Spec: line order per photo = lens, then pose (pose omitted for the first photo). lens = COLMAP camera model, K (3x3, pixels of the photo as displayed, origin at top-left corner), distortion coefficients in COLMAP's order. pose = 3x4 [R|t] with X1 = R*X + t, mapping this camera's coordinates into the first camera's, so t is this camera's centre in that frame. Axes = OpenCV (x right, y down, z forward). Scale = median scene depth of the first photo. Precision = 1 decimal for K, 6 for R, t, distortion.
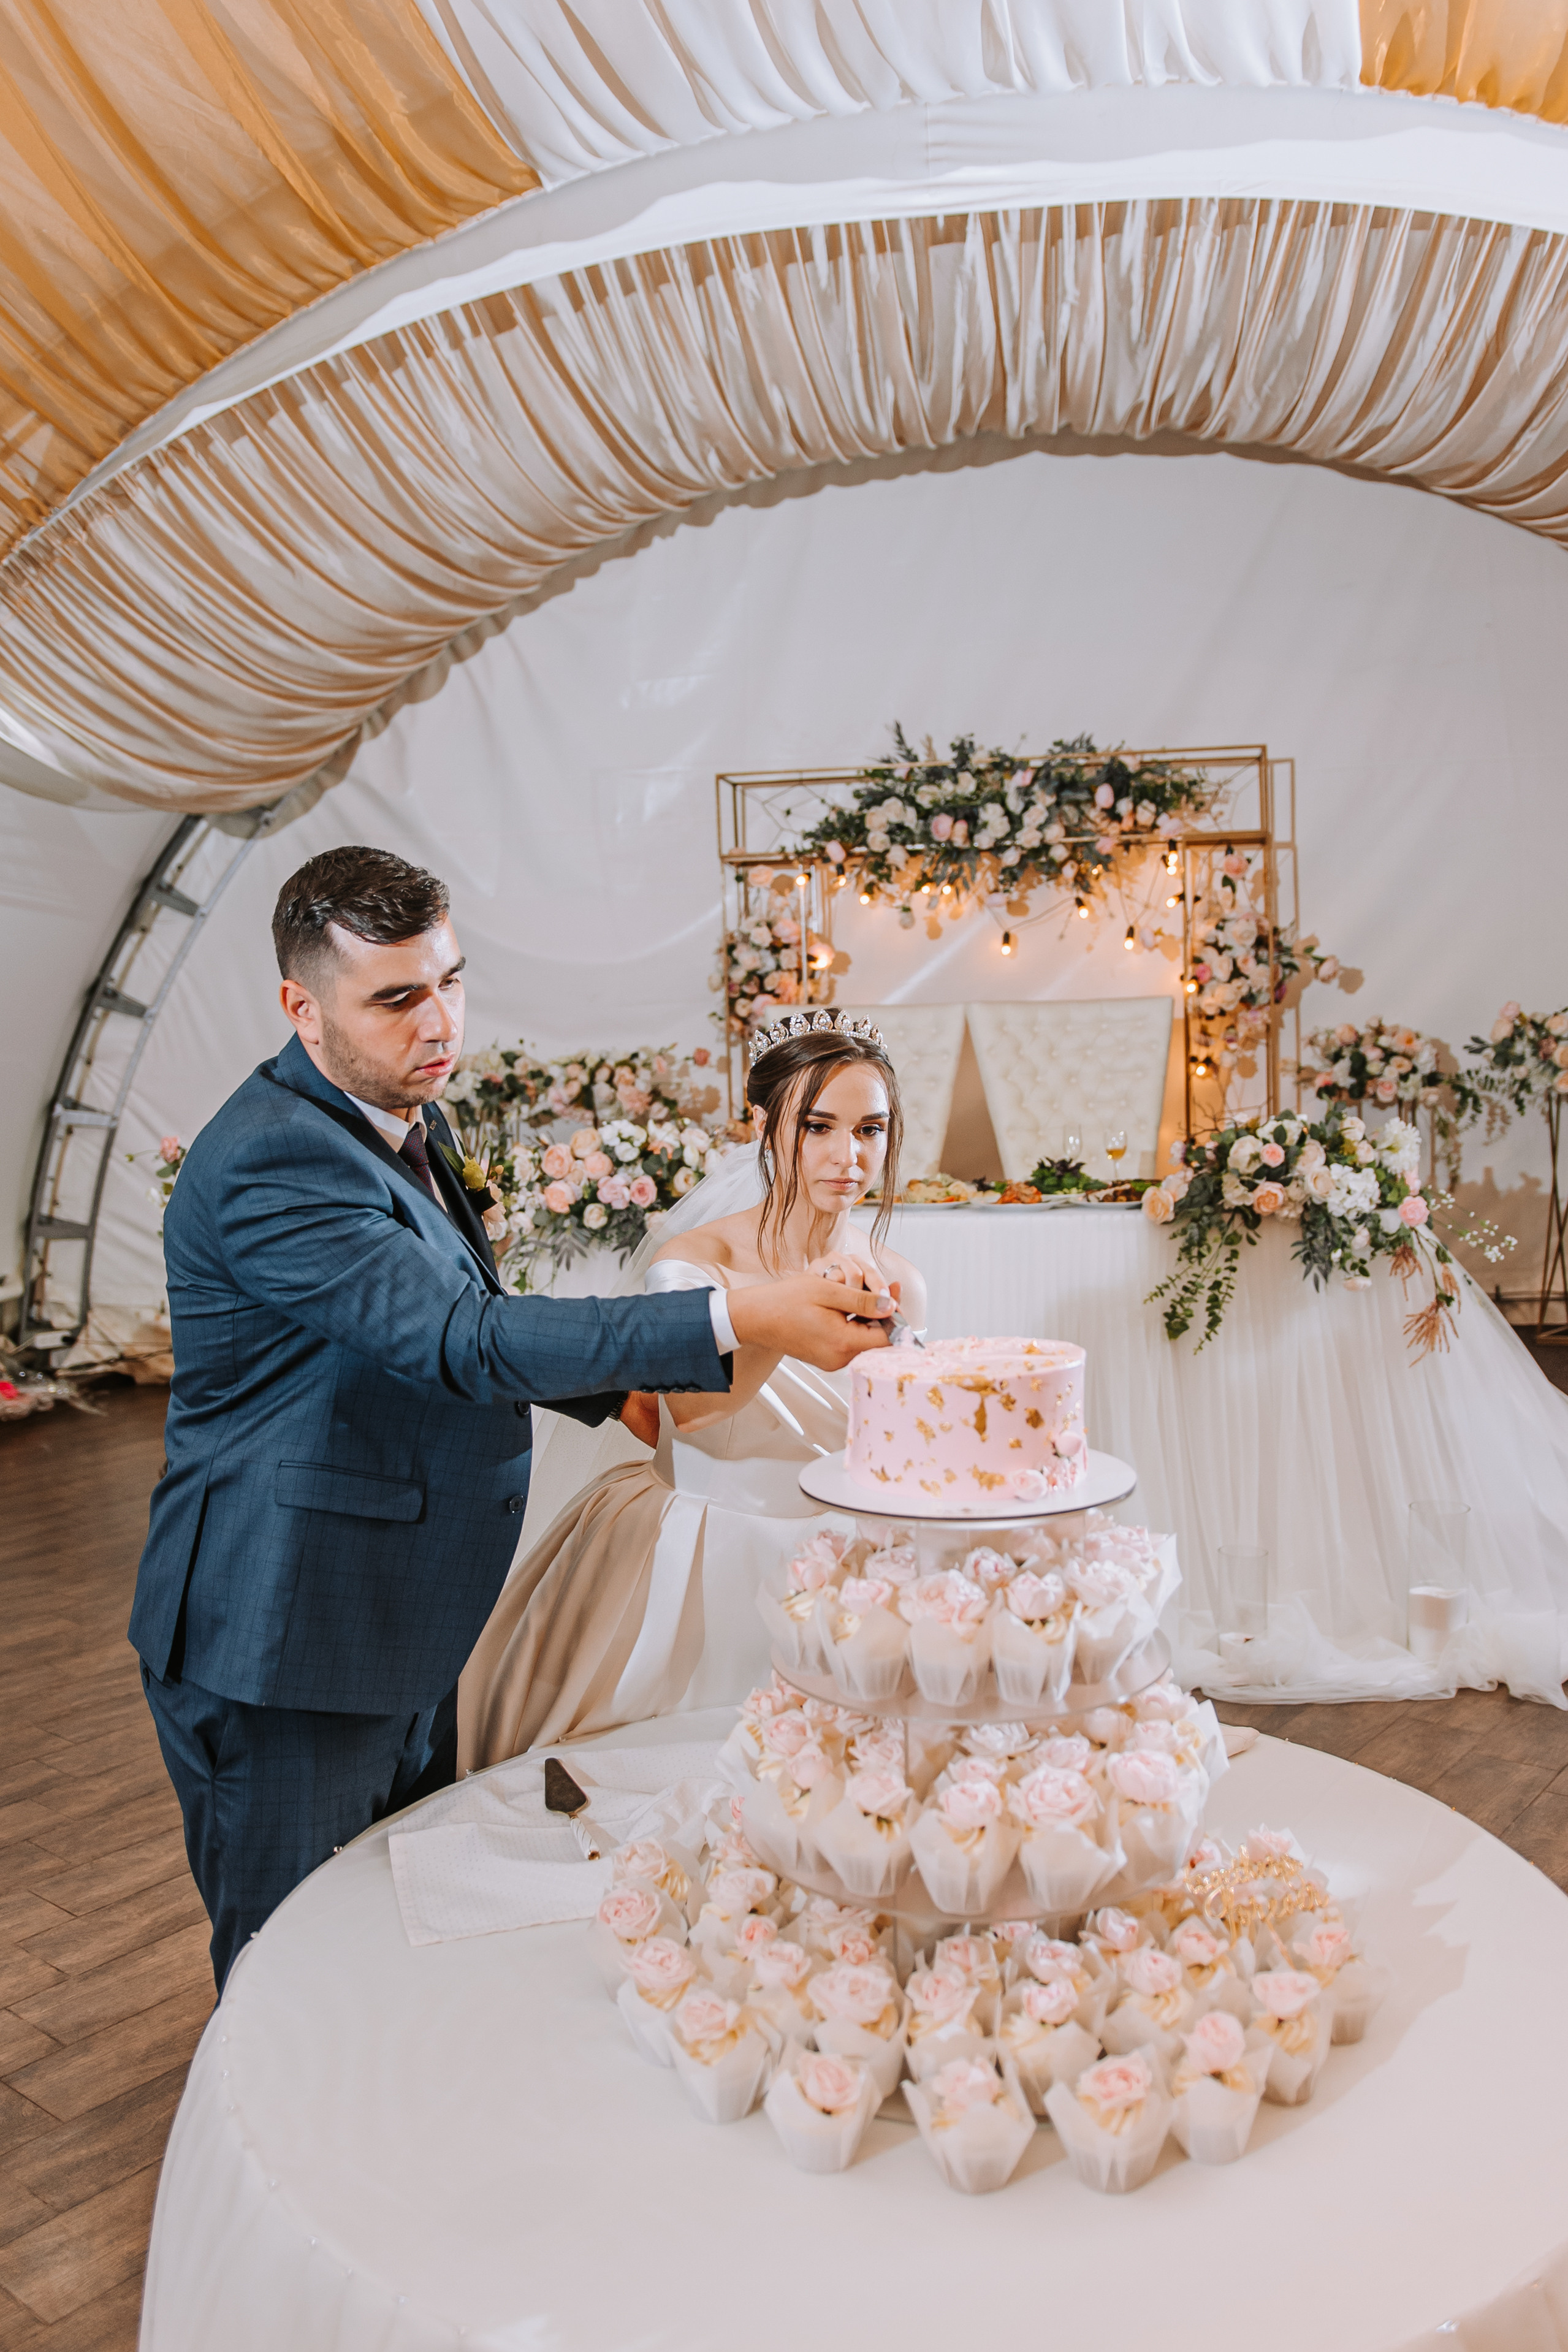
lens RADIAL K [[1898.0, 0, 784.0], [0, 1898.0, 1176.0], [0, 0, 1]] dist [-0.098975, 0.083839]
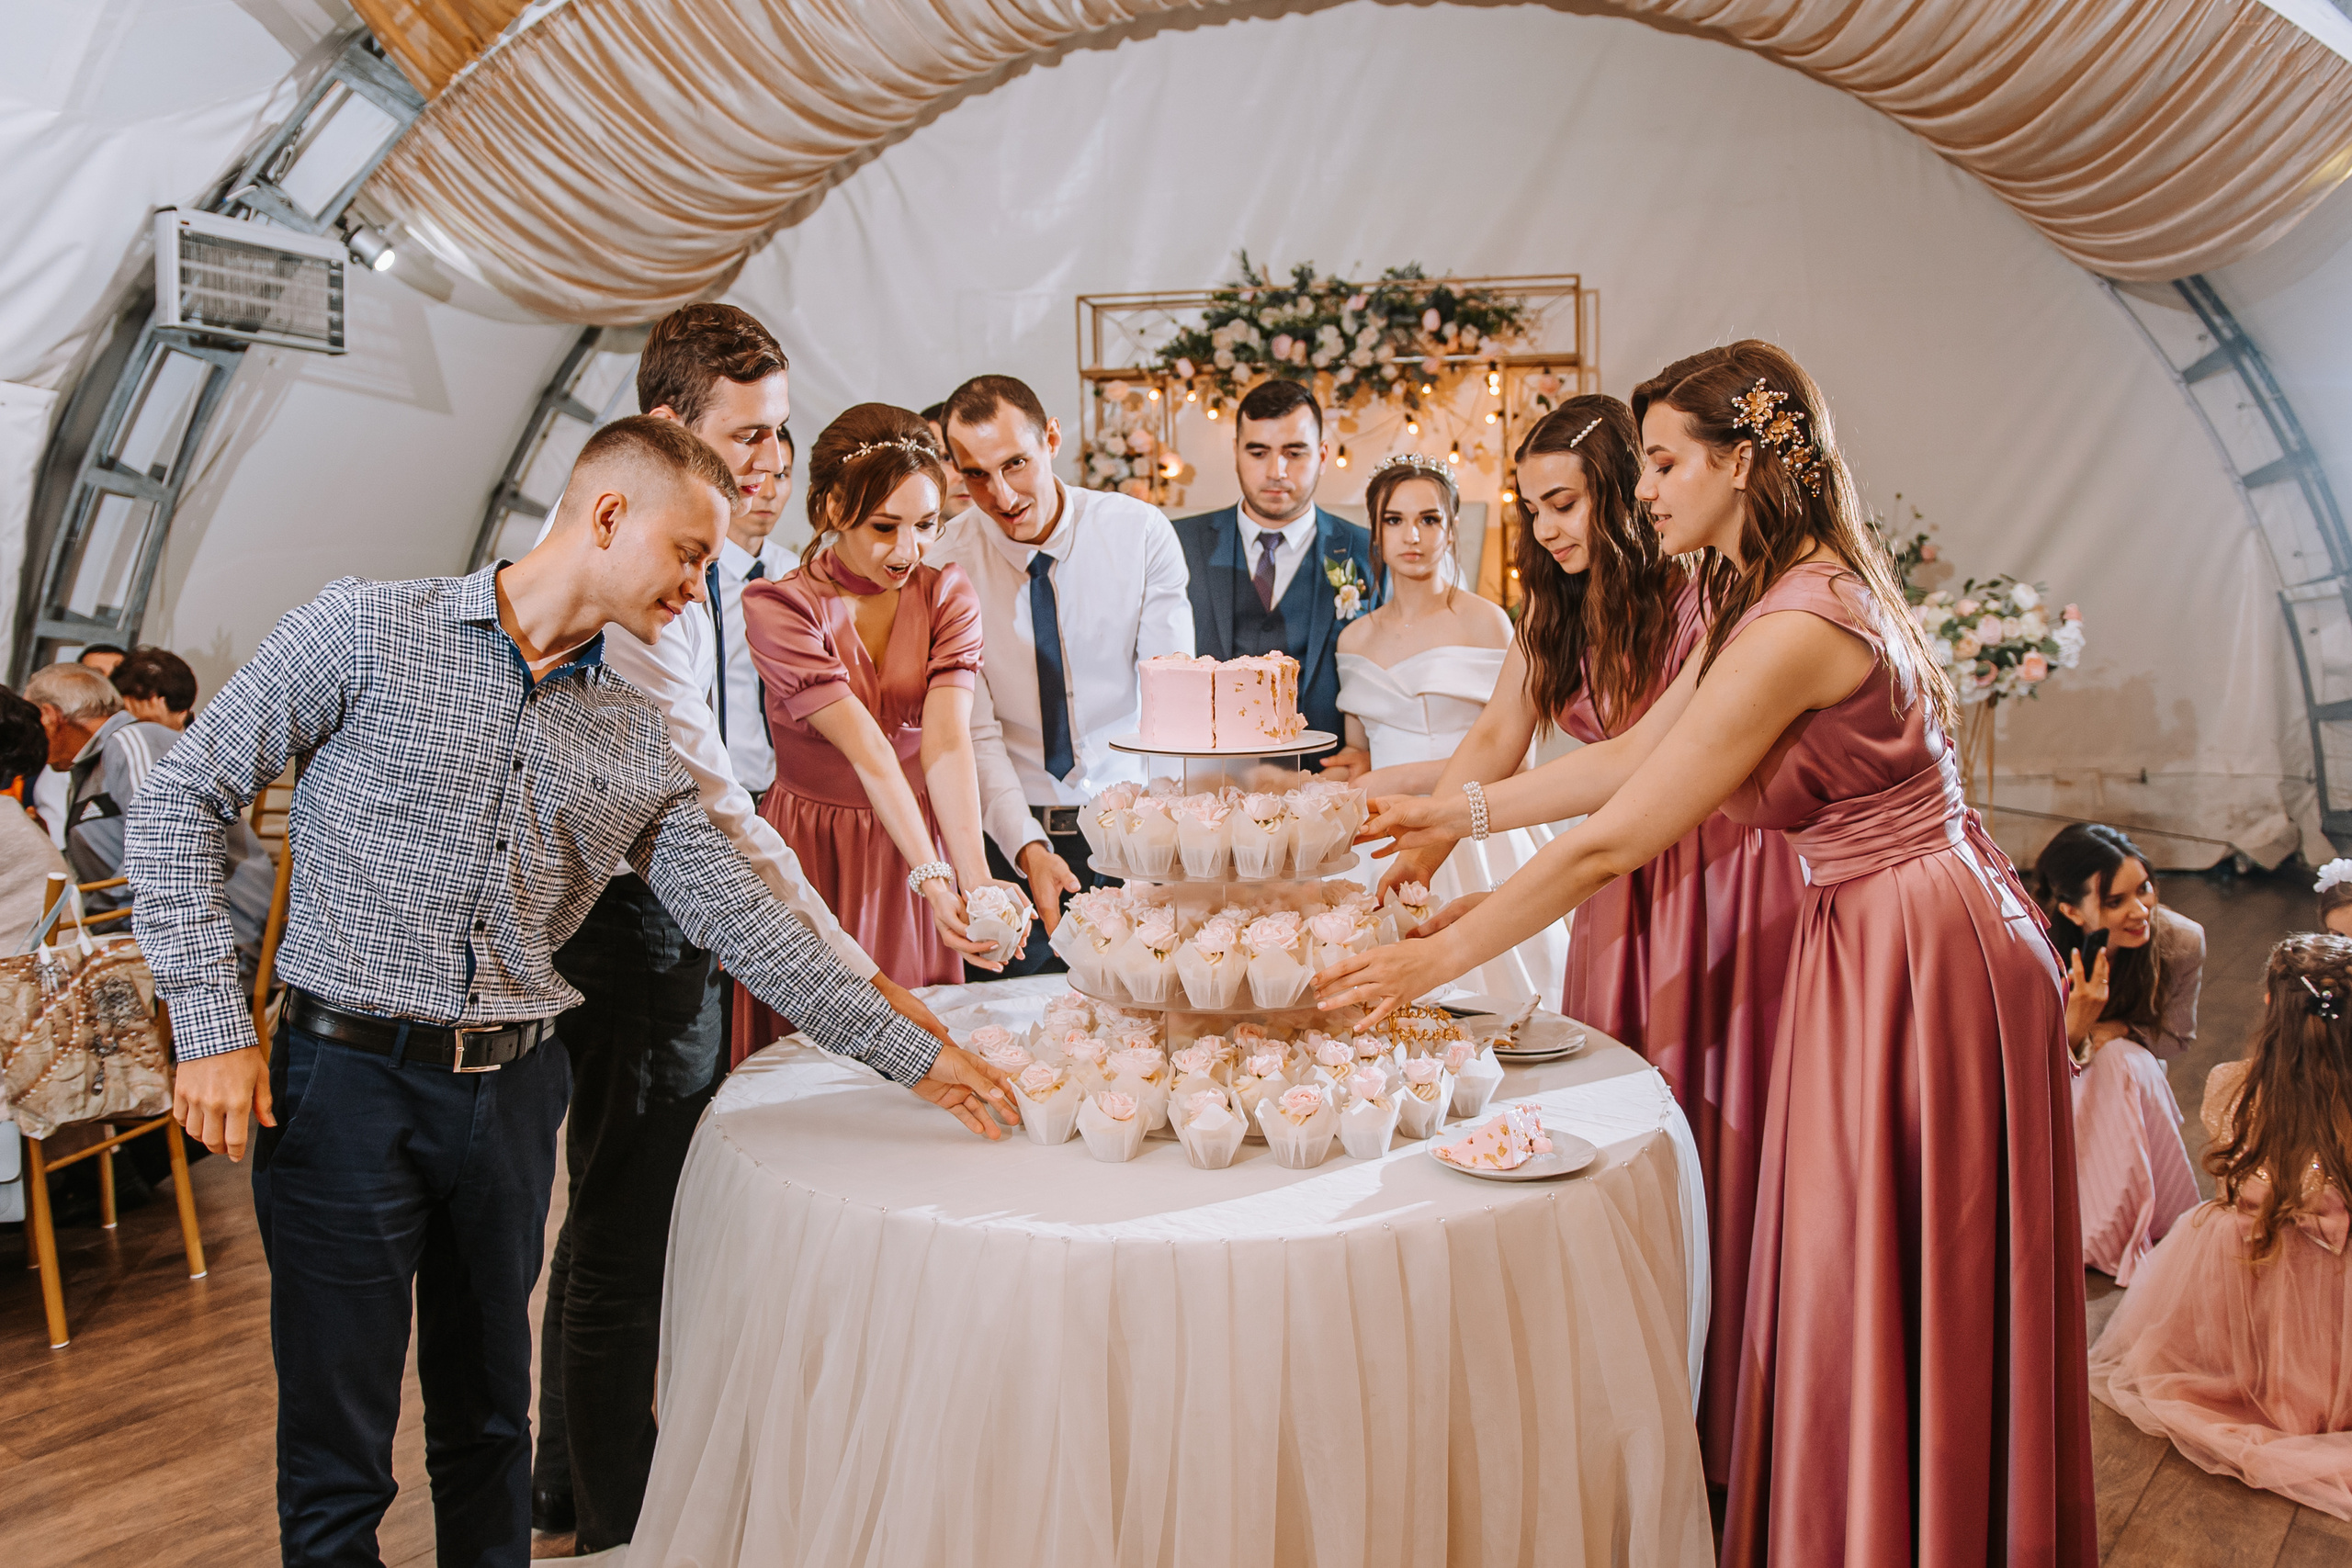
lens RADIAL K [[1878.5, 0, 1167.6], [0, 1878.5, 770.2], [0, 0, 1]] dist [-0.093478, 0.086706]
pose [[0.999880, 0.010187, 0.011655, 0.006975], [-0.010570, 0.999390, 0.033288, 0.024792], [-0.011309, -0.033407, 0.999378, -0.087426]]
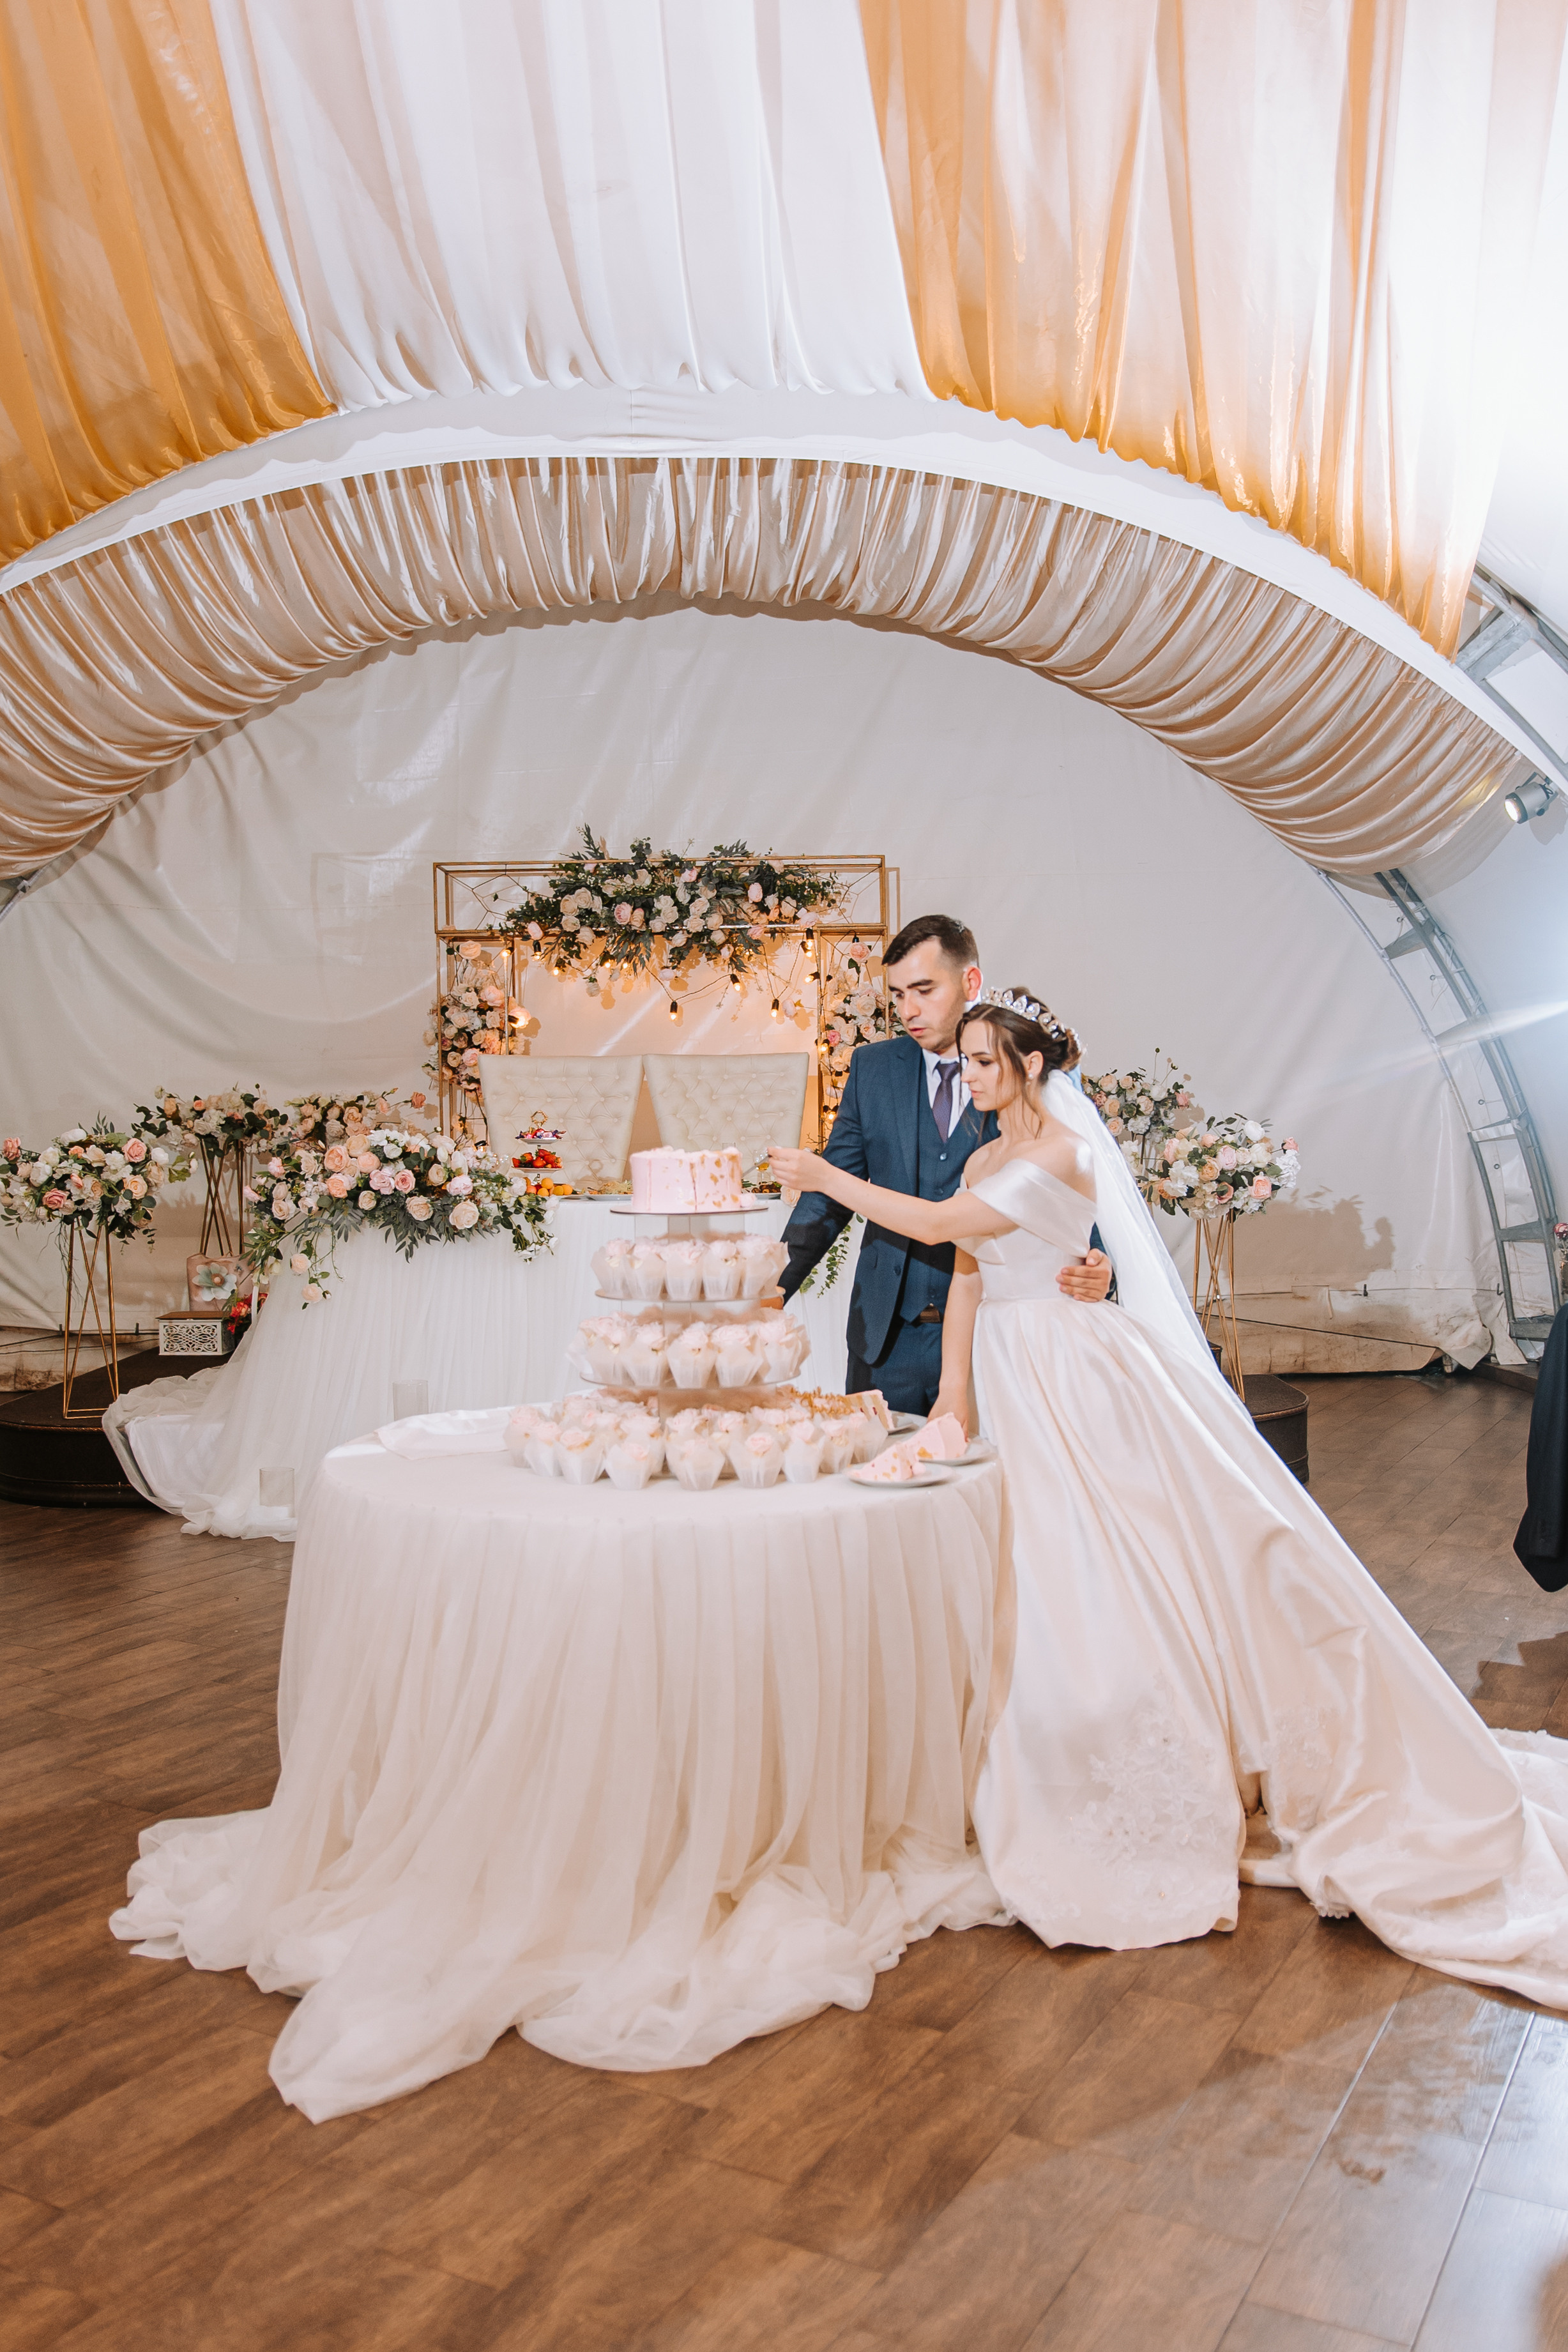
lens RADIAL K [[1897.9, 0, 784.0], [0, 1897.9, 1176.0], [0, 0, 1]] dist [-0.098975, 0.083839]
pose [[0.983201, 0.010941, 0.182196, -0.034931], [-0.002445, 0.998902, -0.046790, 0.041275], [-0.182508, 0.045559, 0.982148, -0.208825]]
